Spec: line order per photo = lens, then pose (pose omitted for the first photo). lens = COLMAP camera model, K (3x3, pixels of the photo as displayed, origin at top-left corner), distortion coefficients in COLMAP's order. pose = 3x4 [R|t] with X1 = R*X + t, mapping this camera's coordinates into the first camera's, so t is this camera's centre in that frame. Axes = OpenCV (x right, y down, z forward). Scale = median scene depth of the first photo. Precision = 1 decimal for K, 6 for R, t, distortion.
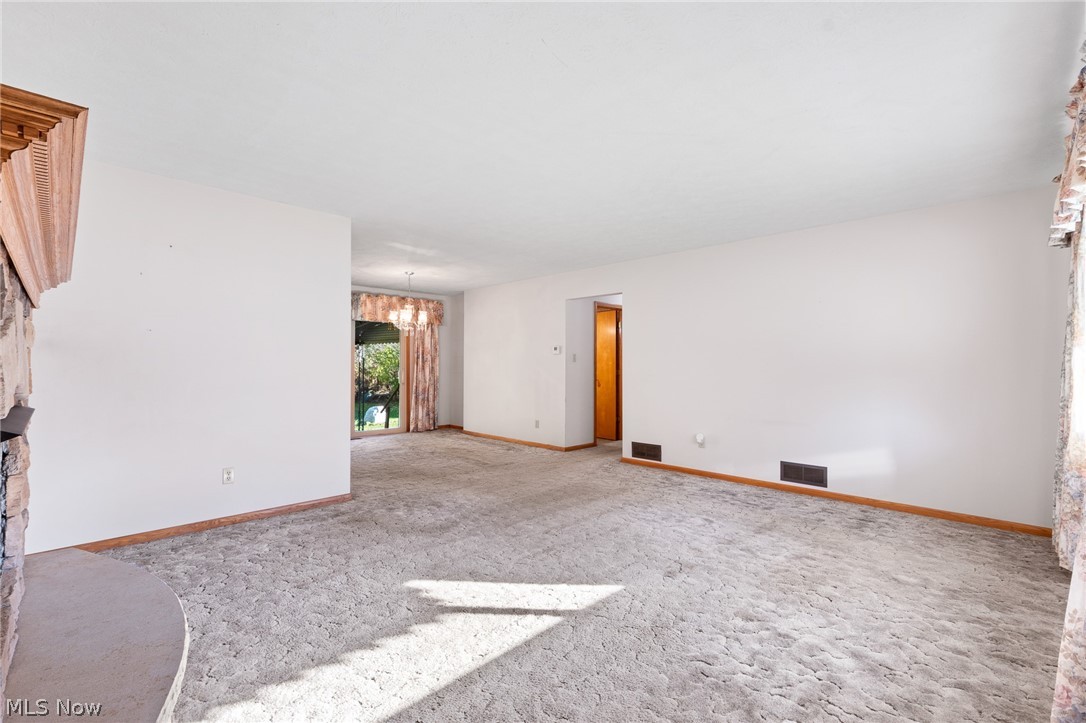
lens RADIAL K [[482.3, 0, 530.6], [0, 482.3, 368.5], [0, 0, 1]] dist [0.000106, -0.001411]
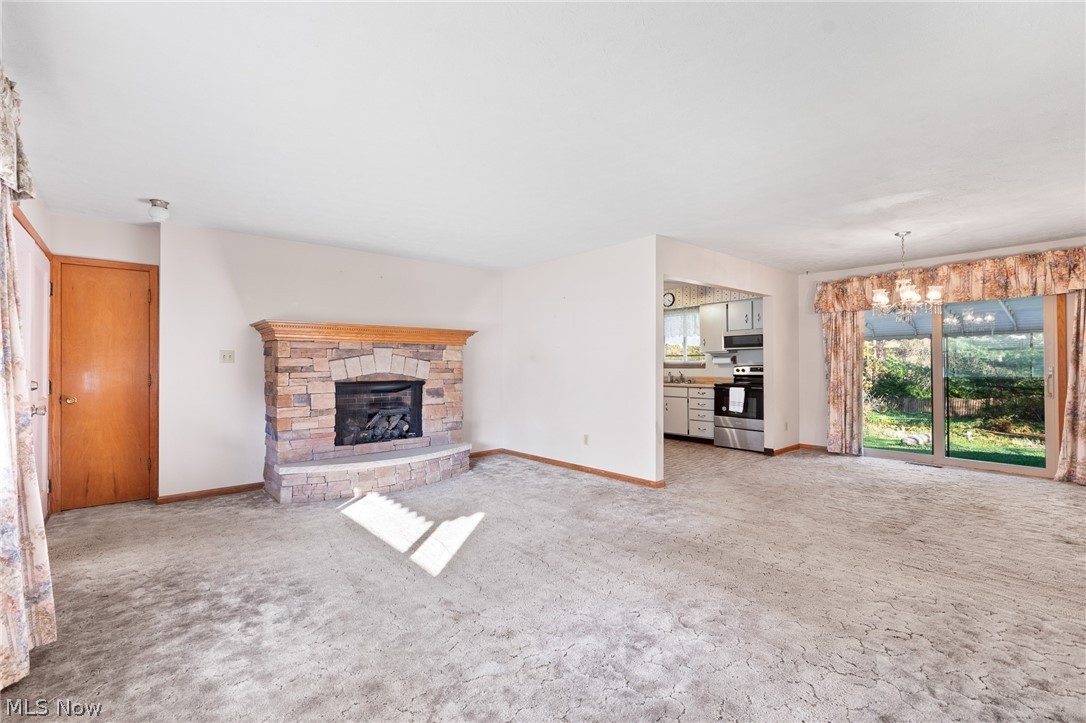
lens RADIAL K [[482.3, 0, 530.6], [0, 482.3, 368.5], [0, 0, 1]] dist [0.000106, -0.001411]
pose [[-0.095797, 0.003001, -0.995396, 0.782077], [-0.003485, 0.999988, 0.003350, -0.005734], [0.995395, 0.003790, -0.095786, 0.837469]]
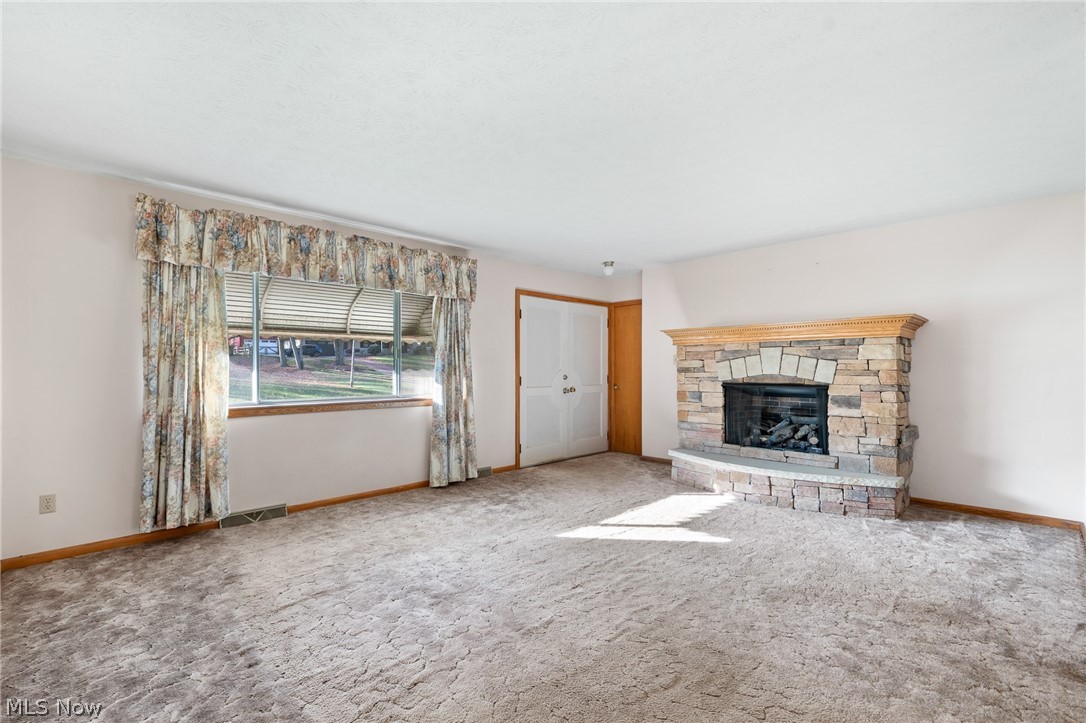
lens RADIAL K [[482.3, 0, 530.6], [0, 482.3, 368.5], [0, 0, 1]] dist [0.000106, -0.001411]
pose [[-0.999114, -0.002871, 0.041980, 0.132199], [-0.002660, 0.999984, 0.005081, -0.007383], [-0.041994, 0.004965, -0.999106, 1.478230]]
